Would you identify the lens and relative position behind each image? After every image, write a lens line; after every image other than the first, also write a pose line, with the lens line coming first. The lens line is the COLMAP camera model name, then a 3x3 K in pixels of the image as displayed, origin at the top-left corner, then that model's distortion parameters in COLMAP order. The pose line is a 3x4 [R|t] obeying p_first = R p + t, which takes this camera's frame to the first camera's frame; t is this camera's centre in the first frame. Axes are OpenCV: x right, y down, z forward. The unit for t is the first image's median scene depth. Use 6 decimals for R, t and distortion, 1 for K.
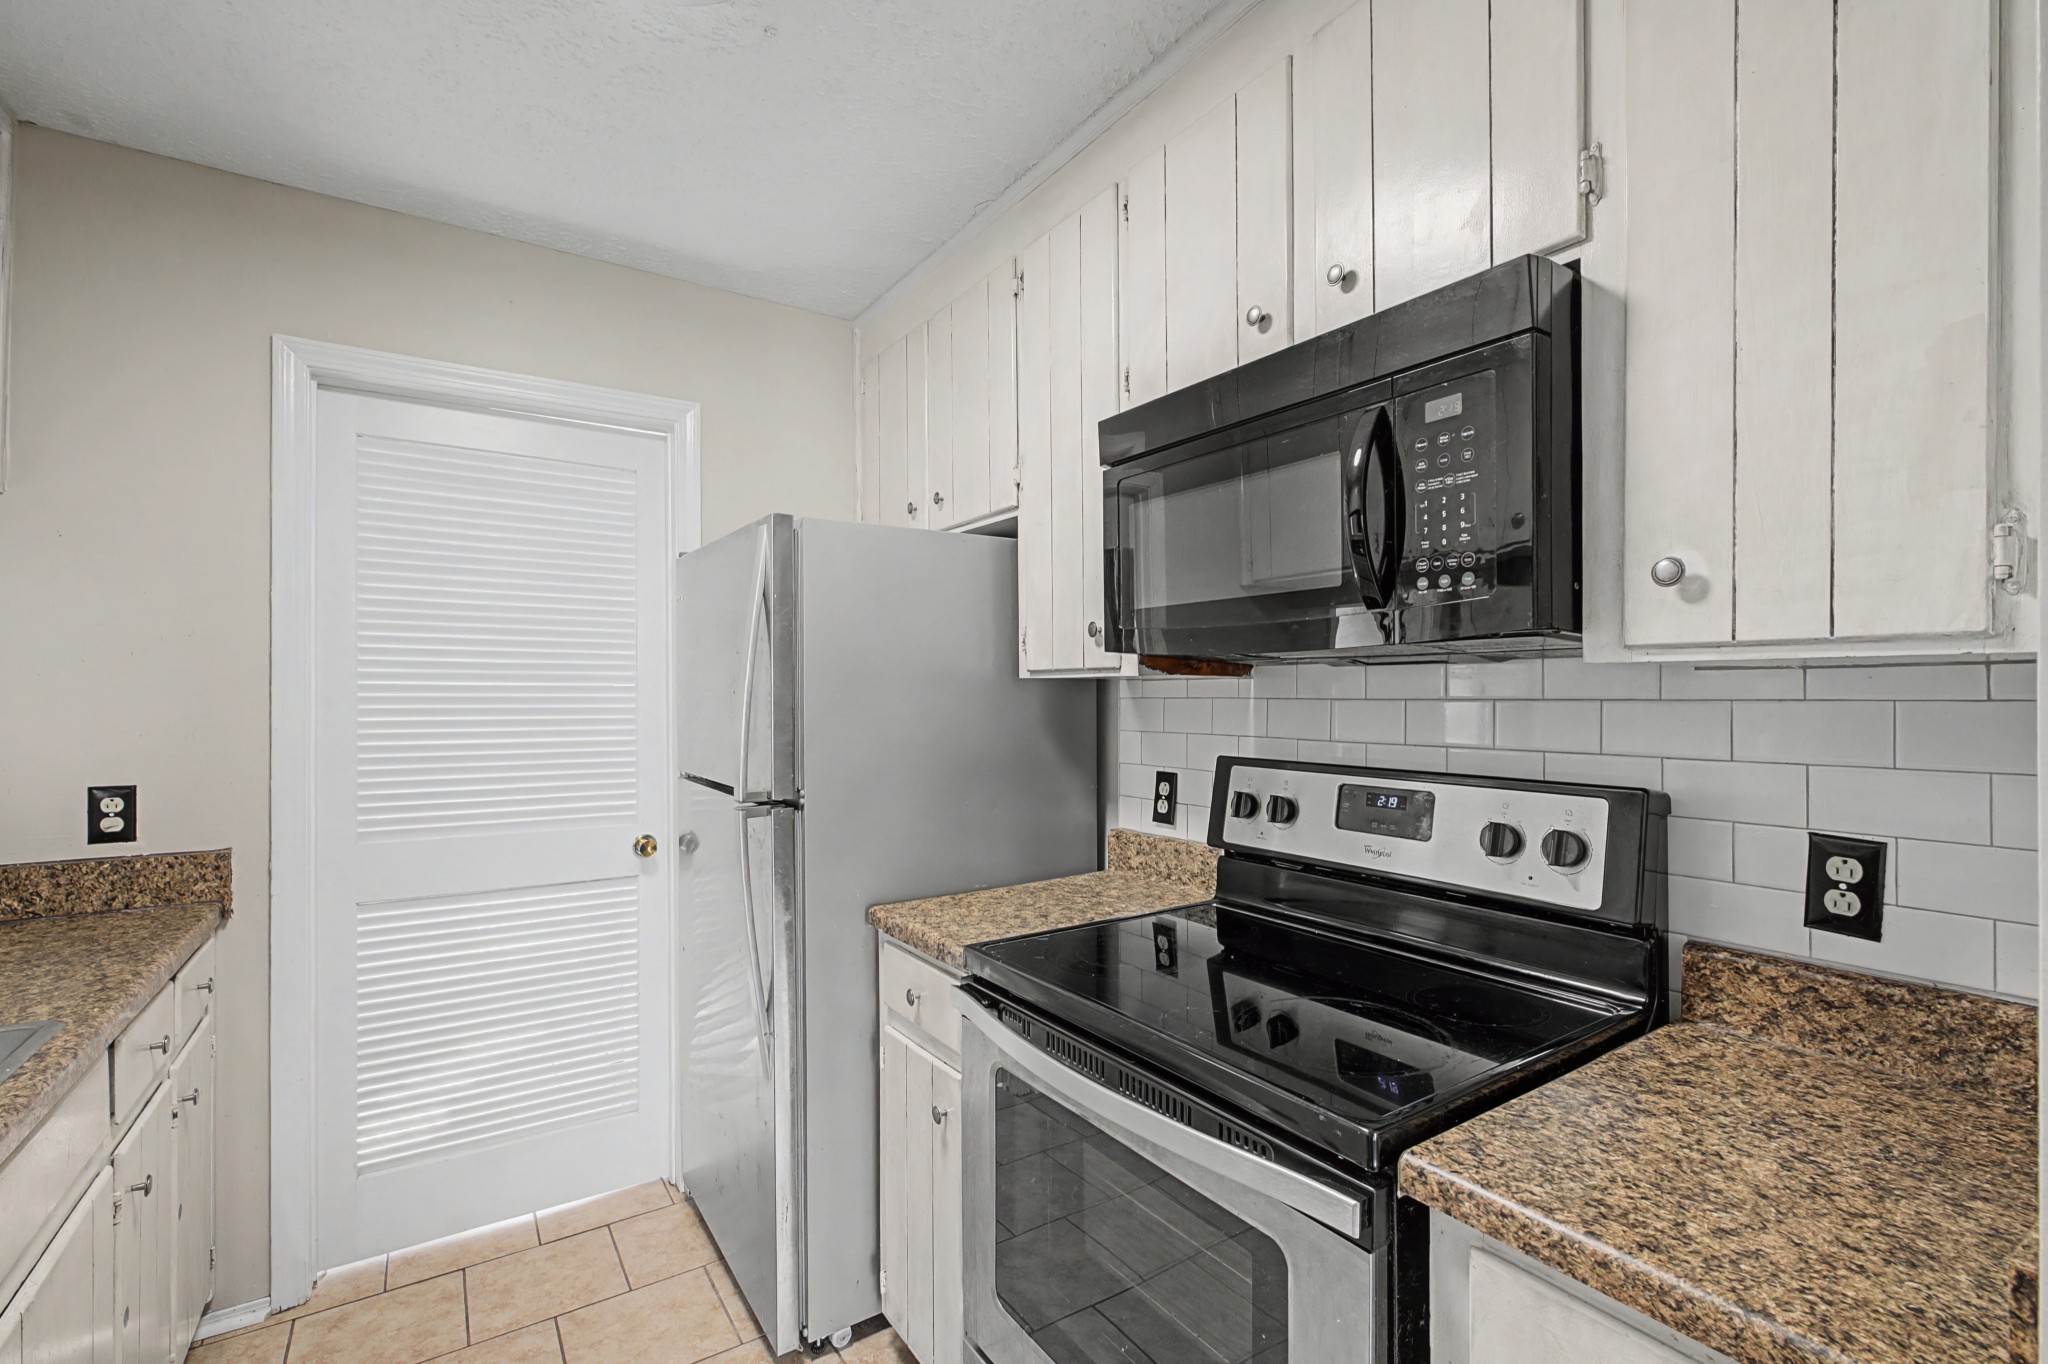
lens RADIAL K [[897.7, 0, 1032.8], [0, 897.7, 687.4], [0, 0, 1]] dist [-0.017660, 0.000860]
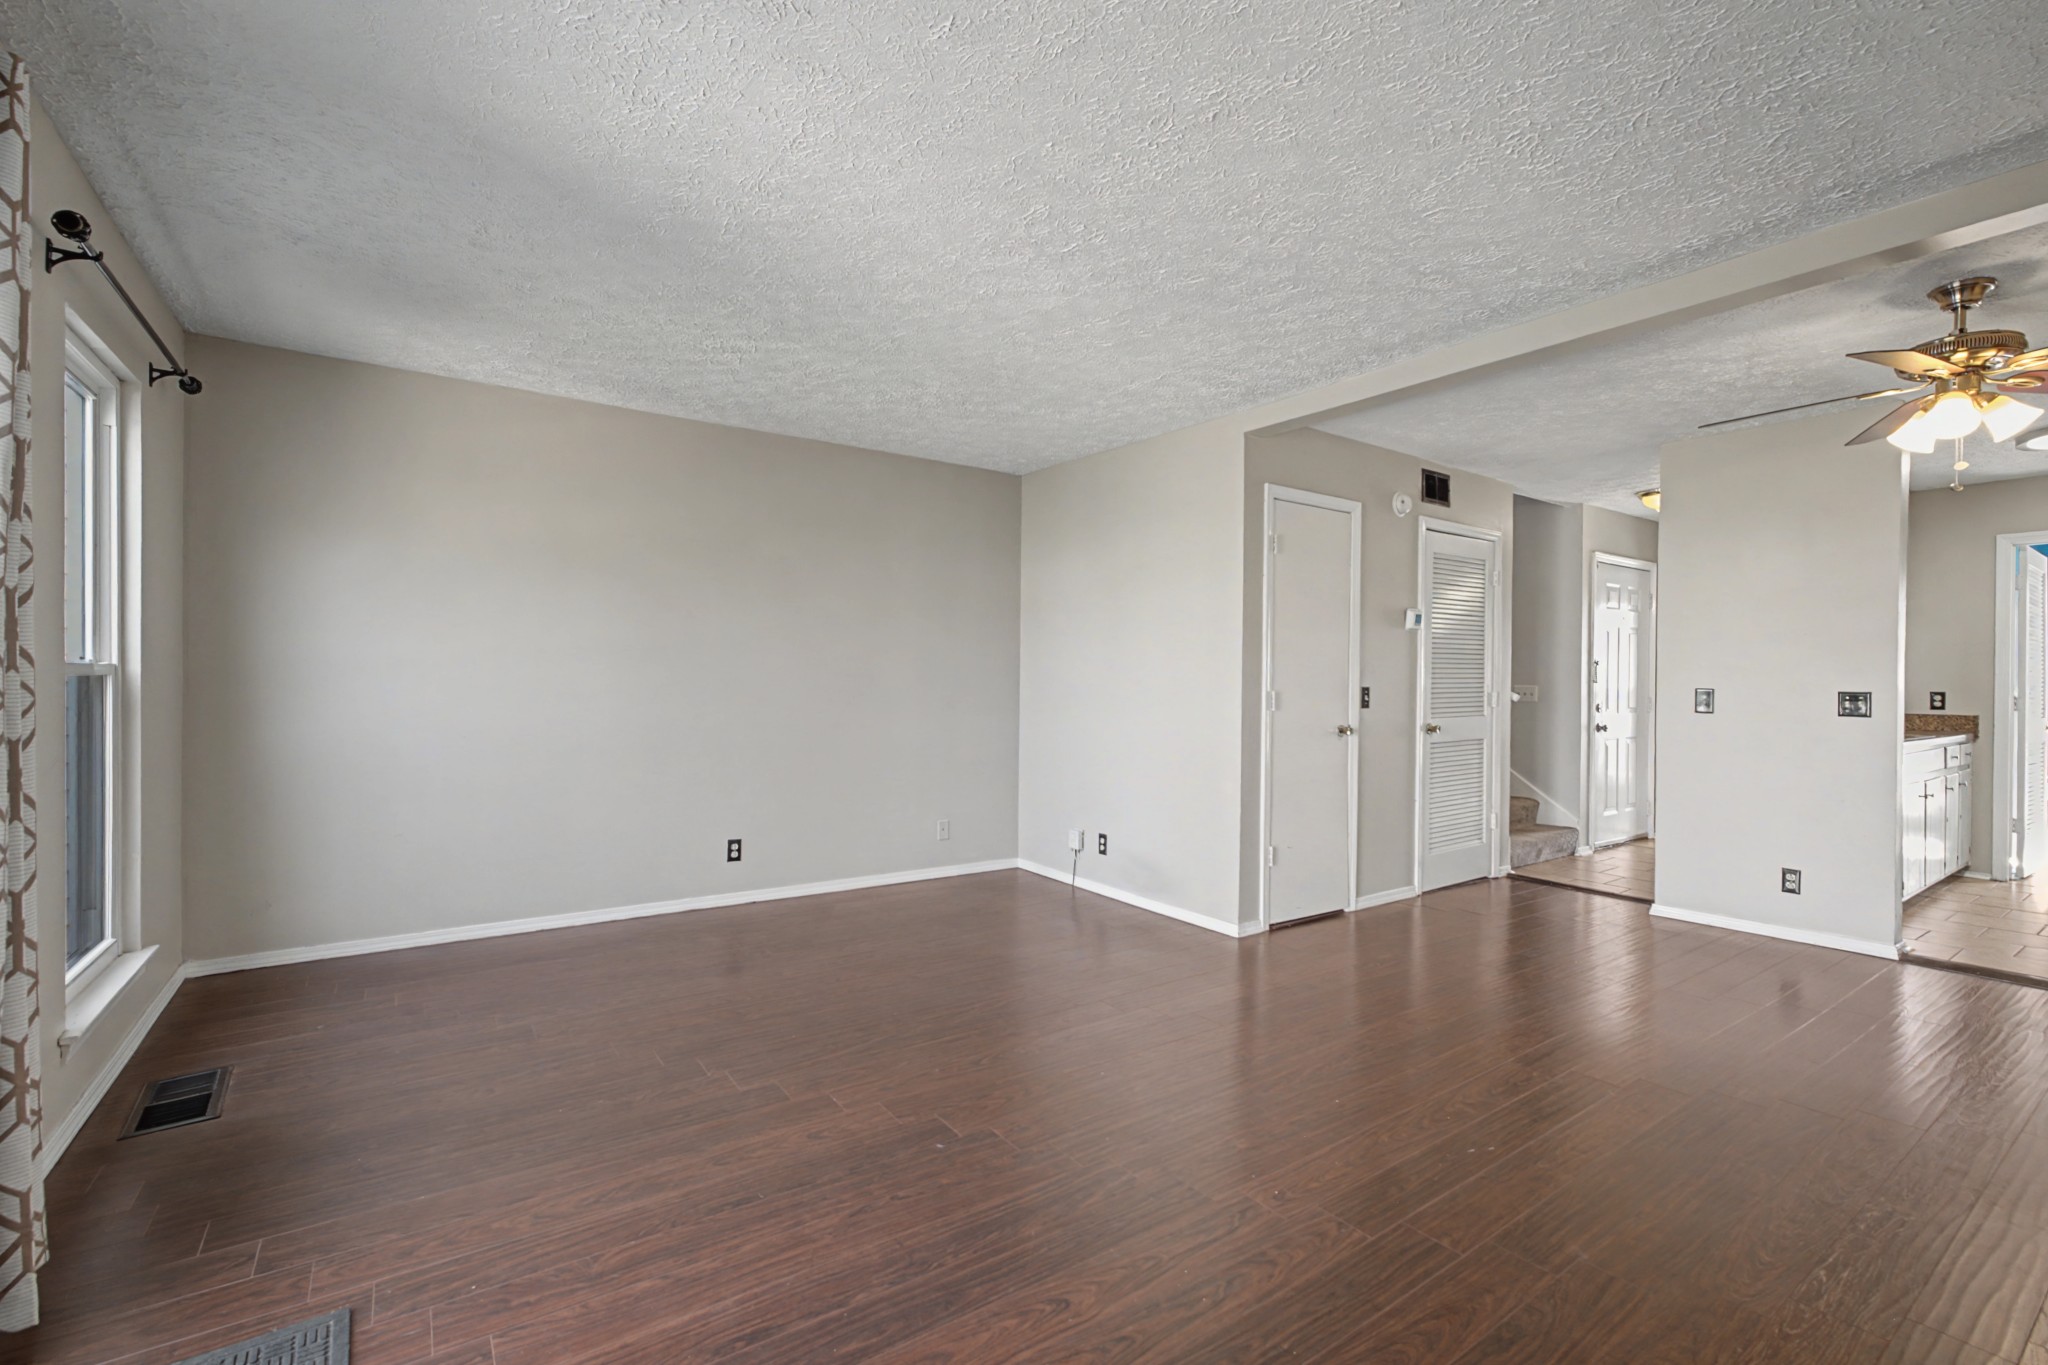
lens RADIAL K [[897.7, 0, 1036.7], [0, 897.7, 679.2], [0, 0, 1]] dist [-0.017660, 0.000860]
pose [[0.032939, 0.001811, -0.999456, 1.971925], [-0.000411, 0.999998, 0.001798, 0.062159], [0.999457, 0.000351, 0.032939, -2.290948]]
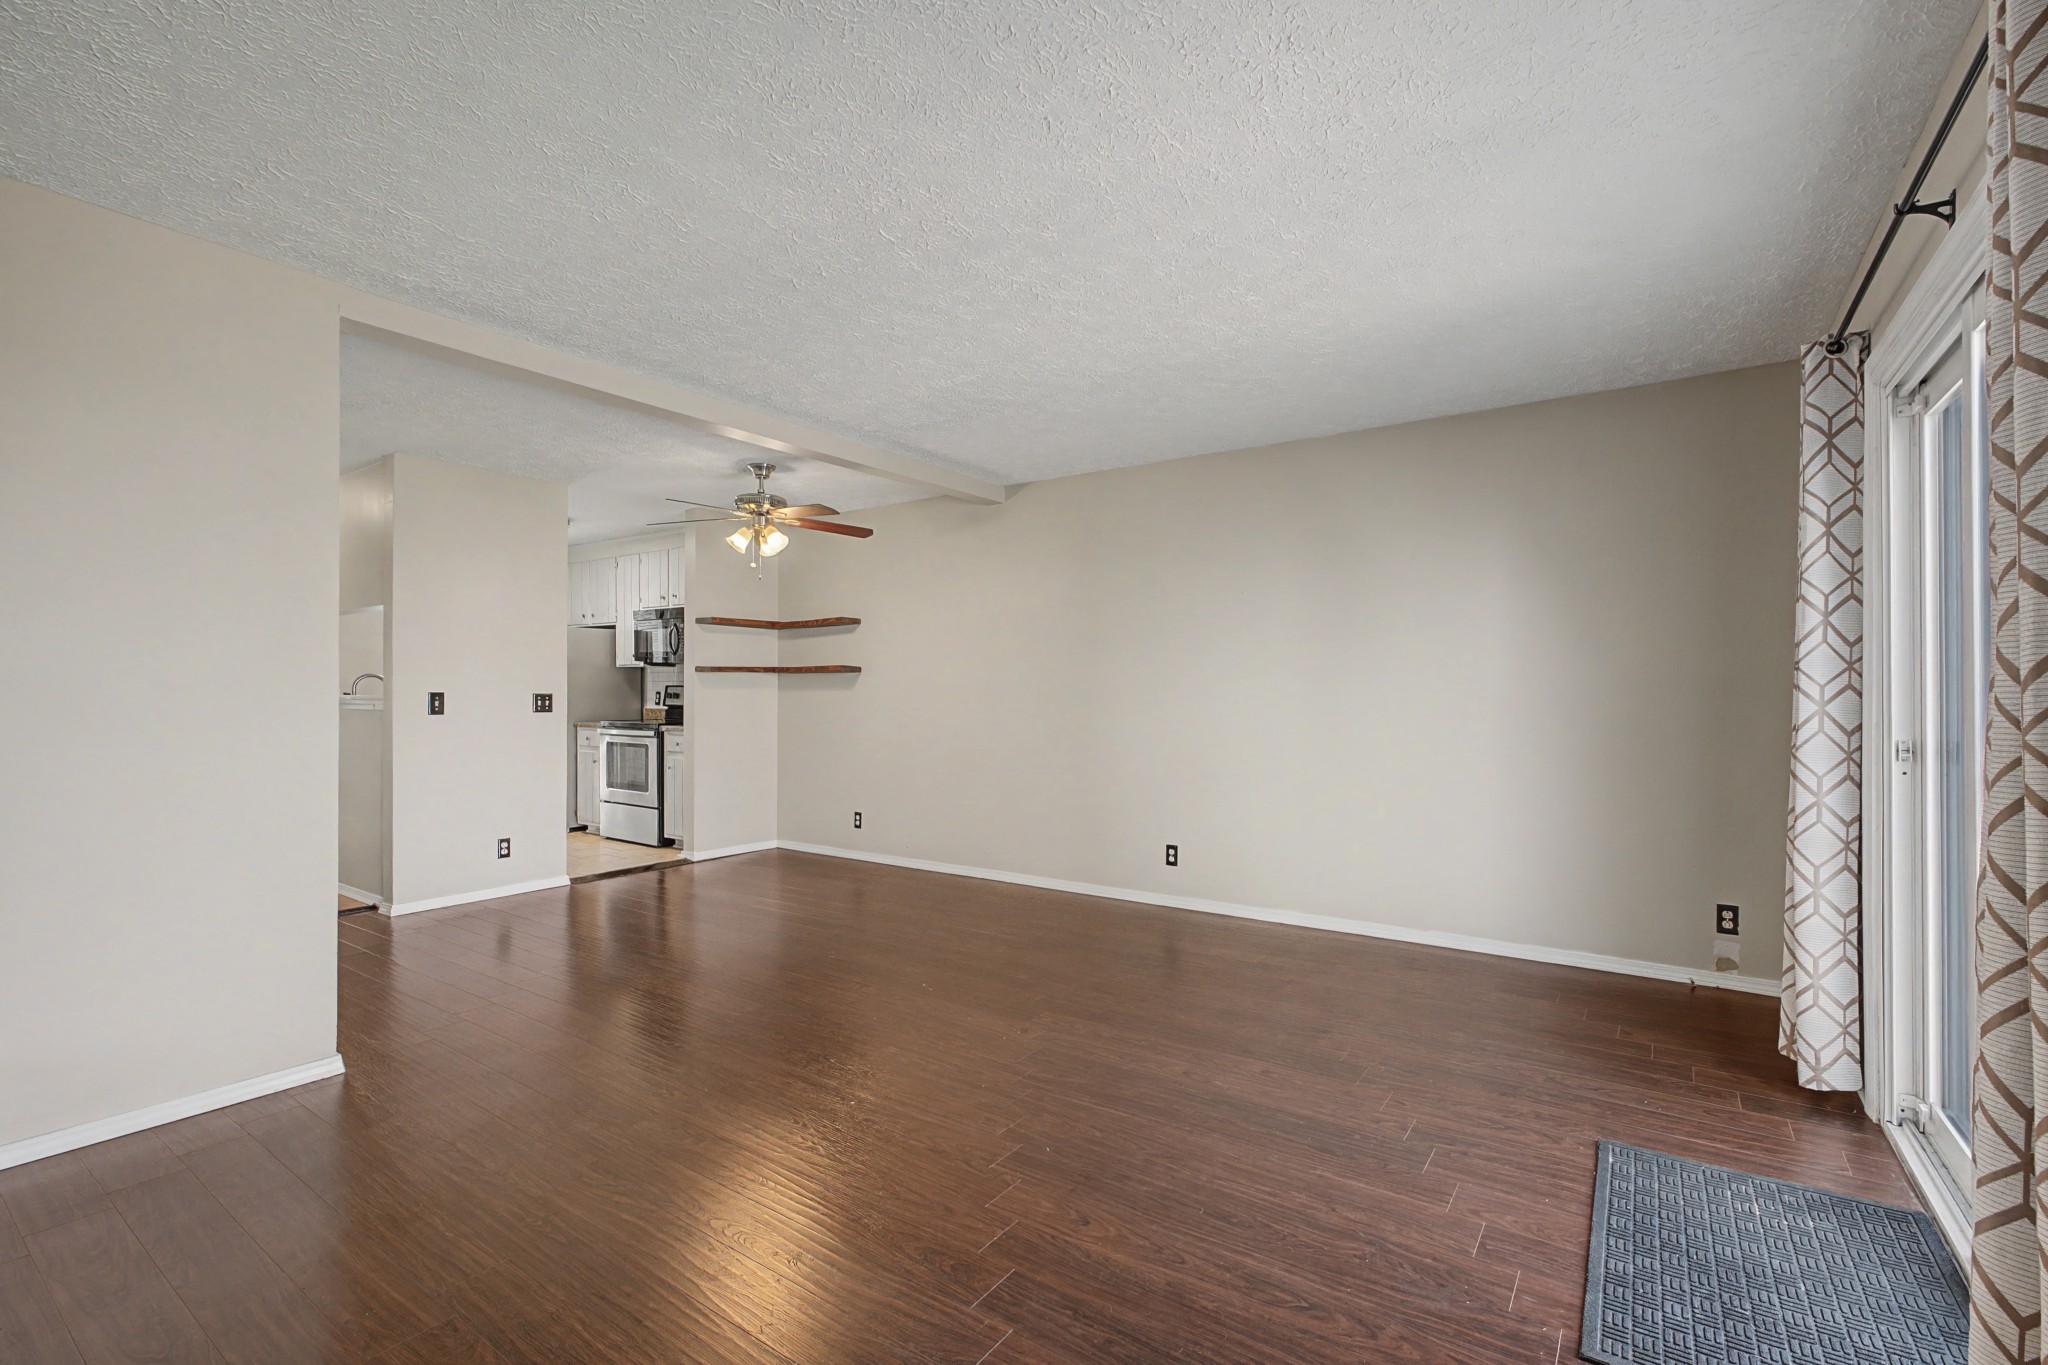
lens RADIAL K [[897.7, 0, 1036.9], [0, 897.7, 685.8], [0, 0, 1]] dist [-0.017660, 0.000860]
pose [[0.929043, 0.005544, 0.369931, 0.265751], [-0.007401, 0.999966, 0.003601, 0.048205], [-0.369898, -0.006083, 0.929052, -3.539527]]
